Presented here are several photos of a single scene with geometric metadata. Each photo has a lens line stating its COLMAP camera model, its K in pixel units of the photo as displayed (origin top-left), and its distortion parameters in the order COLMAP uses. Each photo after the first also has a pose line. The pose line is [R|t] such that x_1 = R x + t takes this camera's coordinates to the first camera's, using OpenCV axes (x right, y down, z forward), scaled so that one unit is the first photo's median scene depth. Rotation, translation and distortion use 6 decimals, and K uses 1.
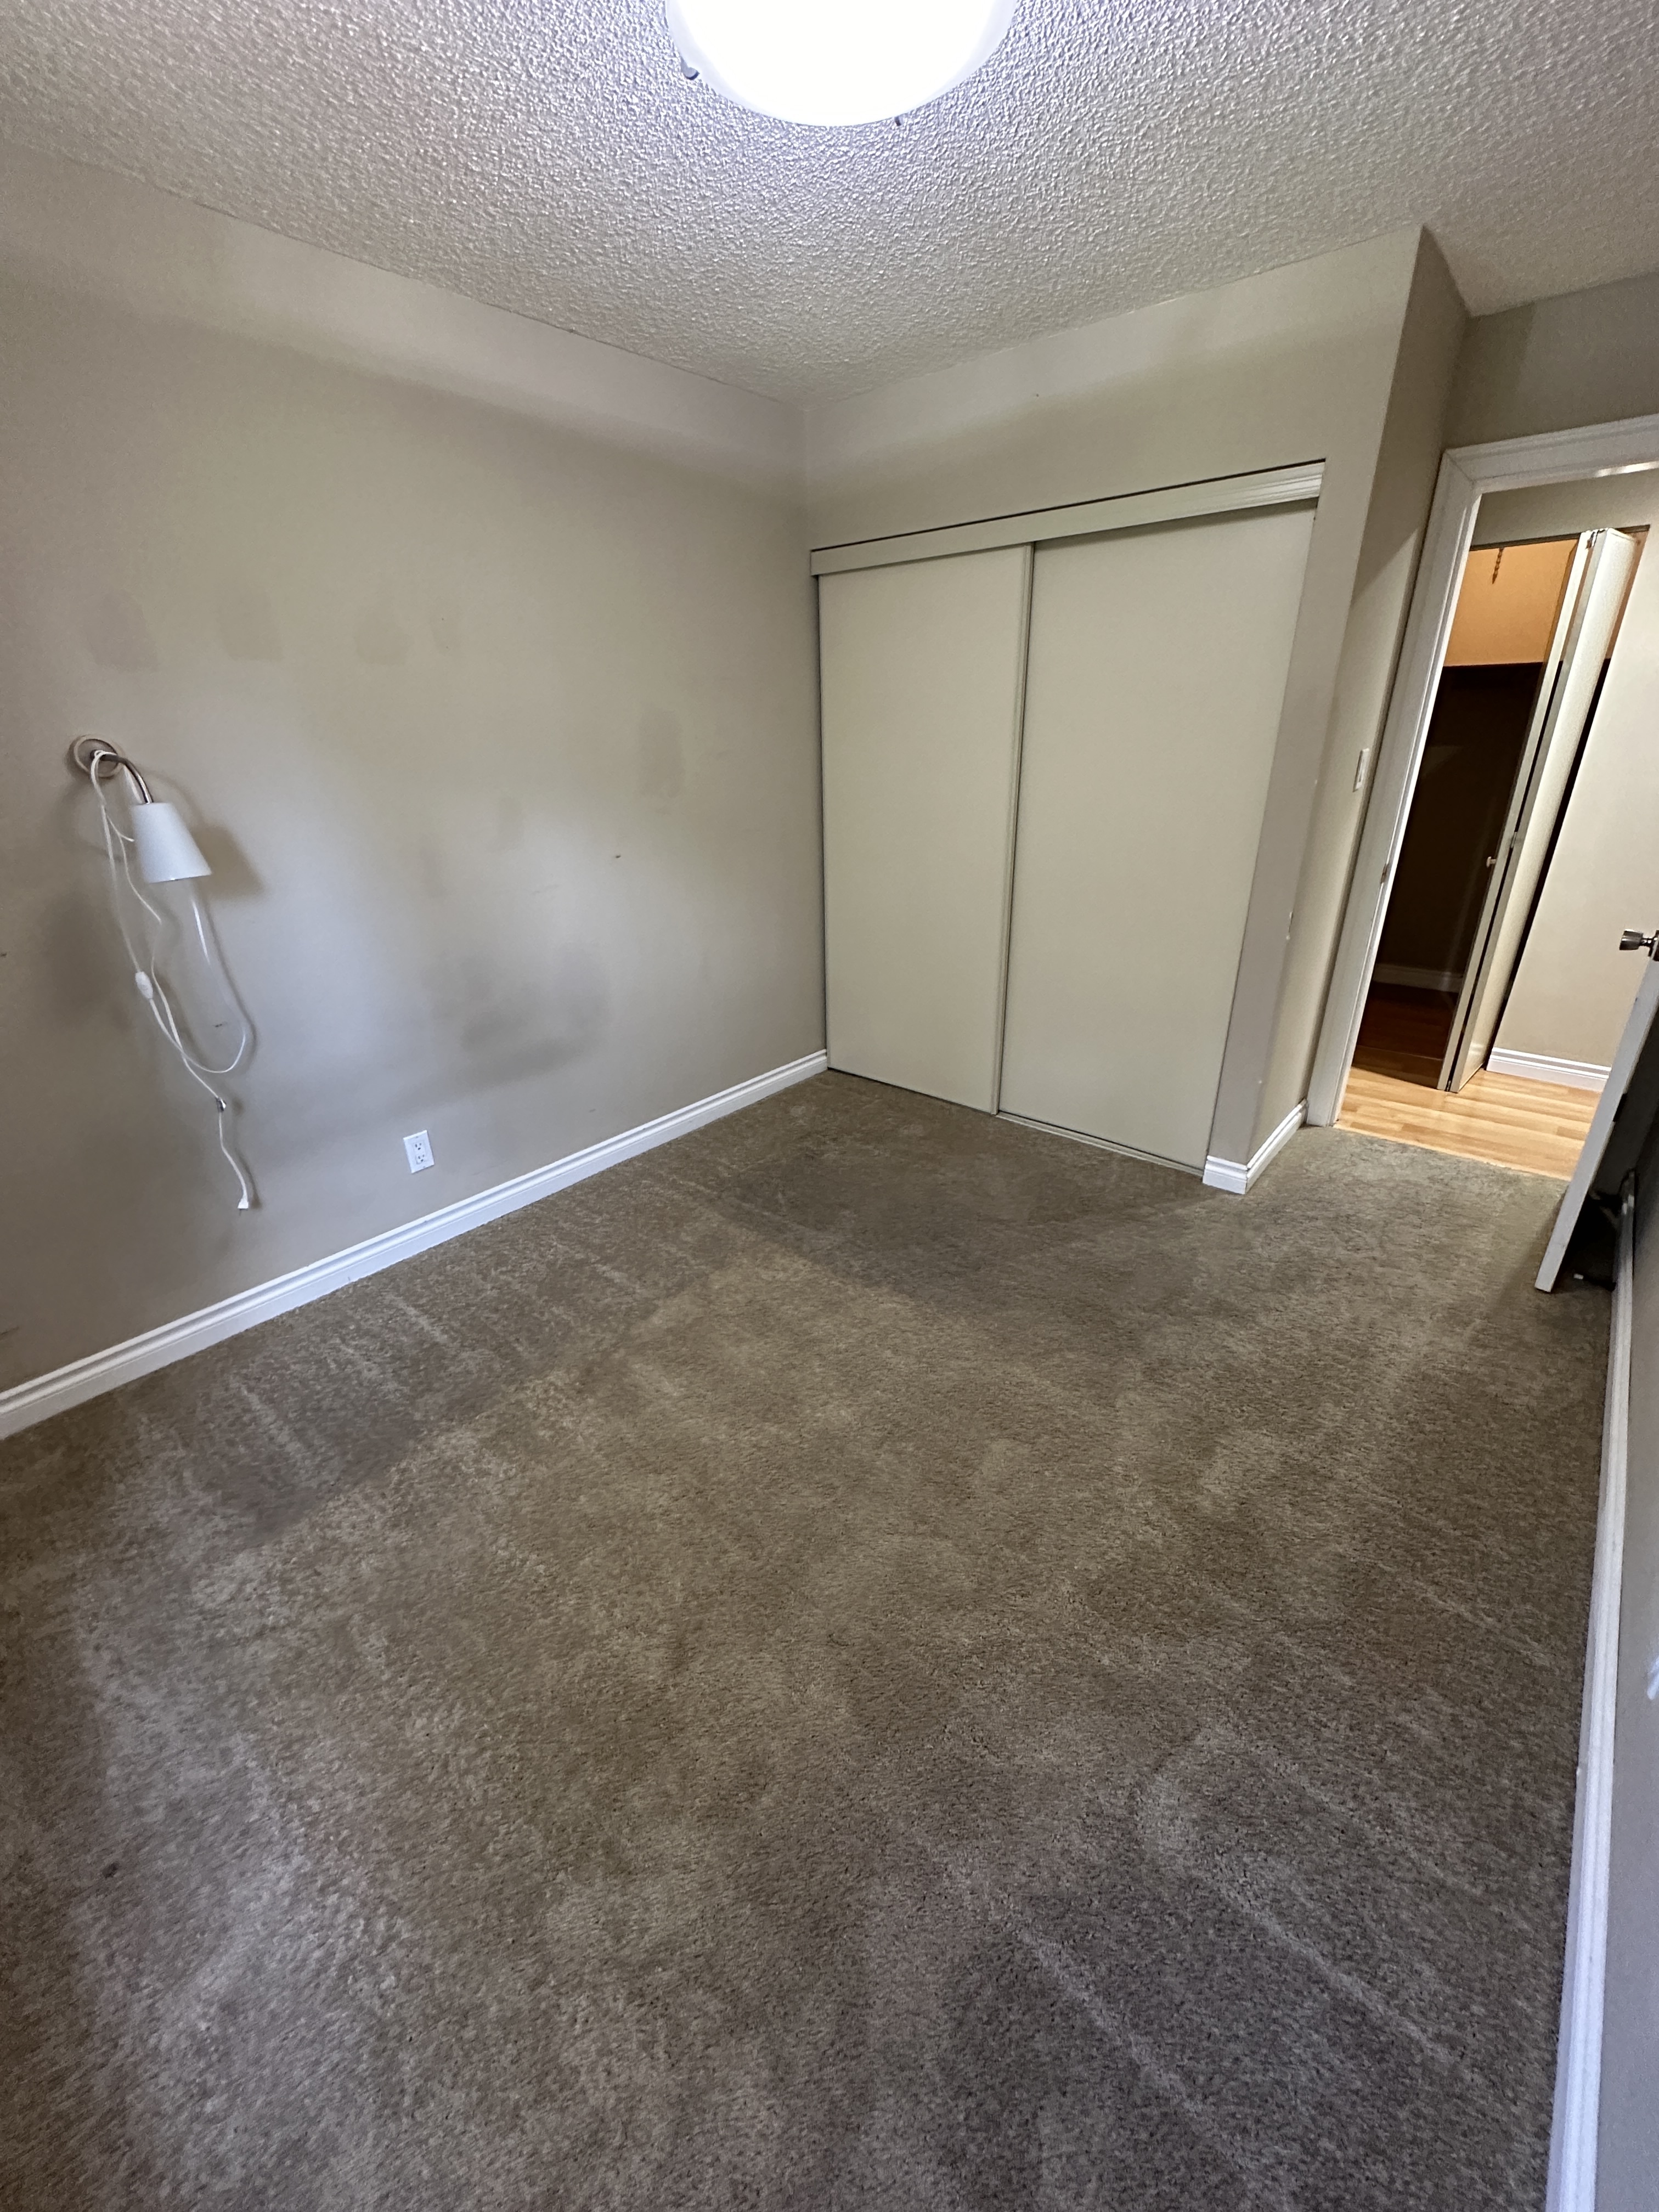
lens RADIAL K [[883.5, 0, 836.1], [0, 883.5, 1104.4], [0, 0, 1]] dist [-0.003337, 0.000870]
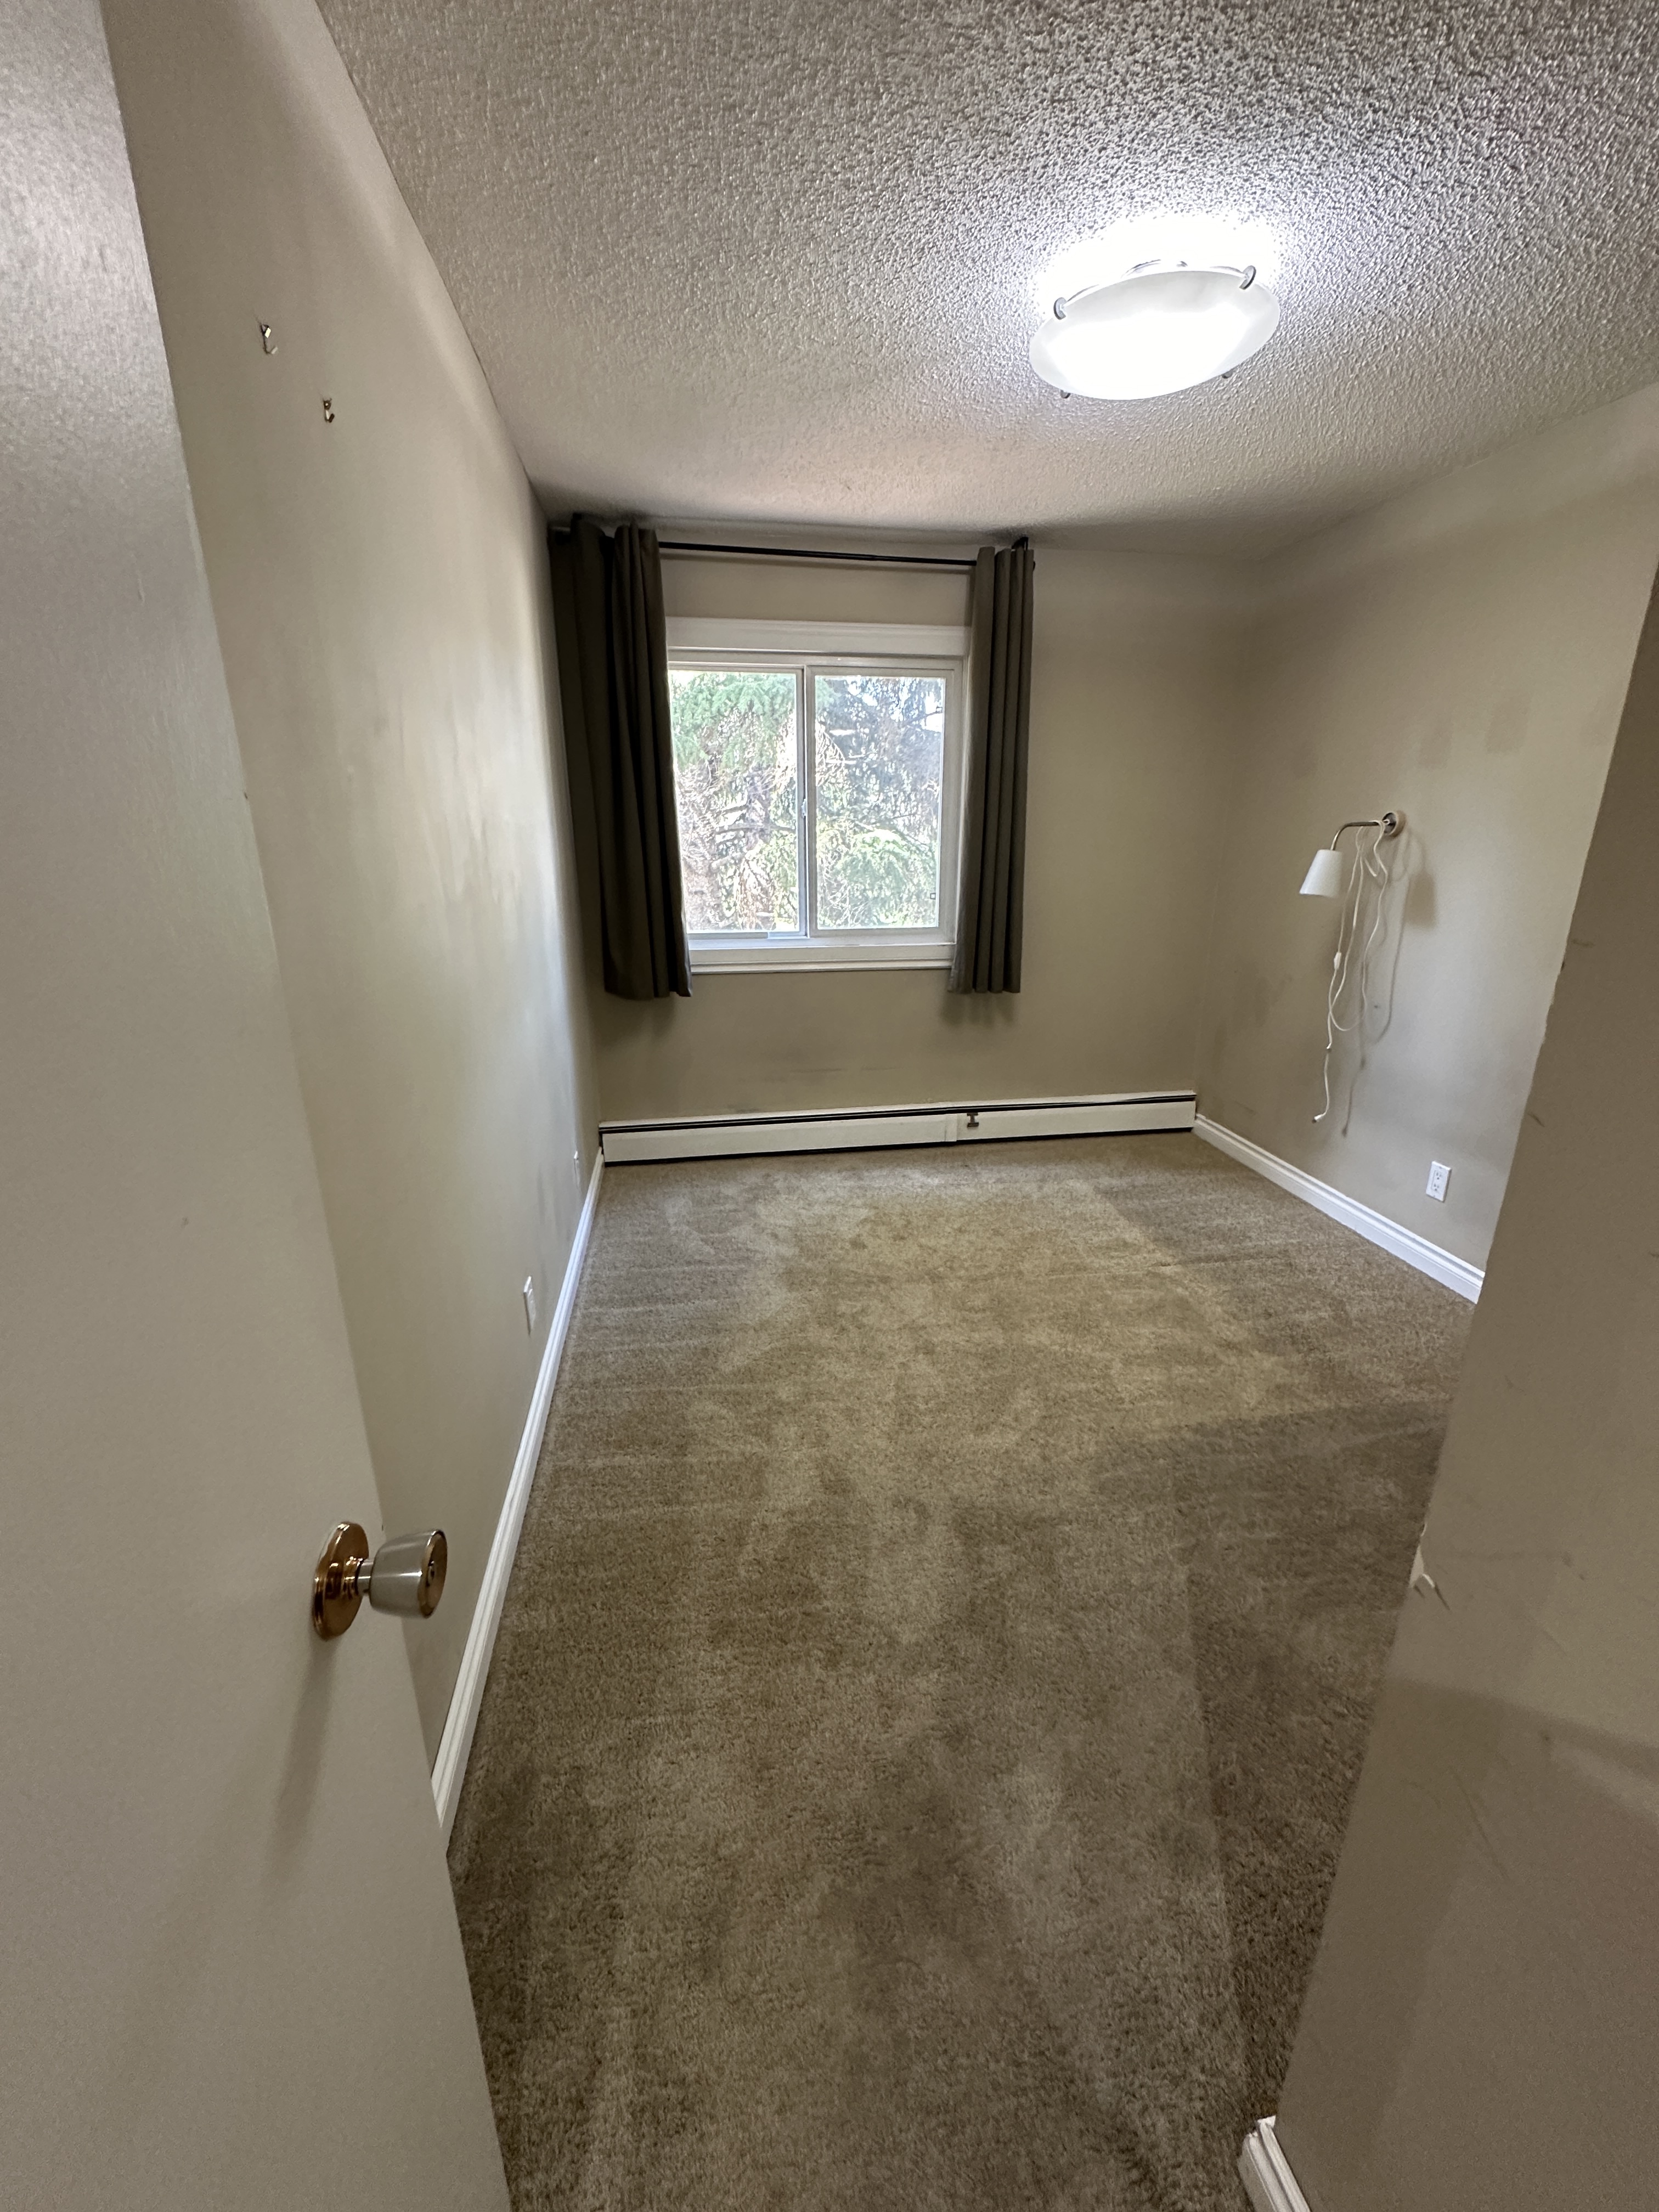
lens RADIAL K [[883.5, 0, 836.1], [0, 883.5, 1104.4], [0, 0, 1]] dist [-0.003337, 0.000870]
pose [[-0.649245, 0.245282, -0.719942, 0.974942], [-0.292229, 0.793467, 0.533865, -0.485807], [0.702198, 0.556997, -0.443476, 1.133452]]
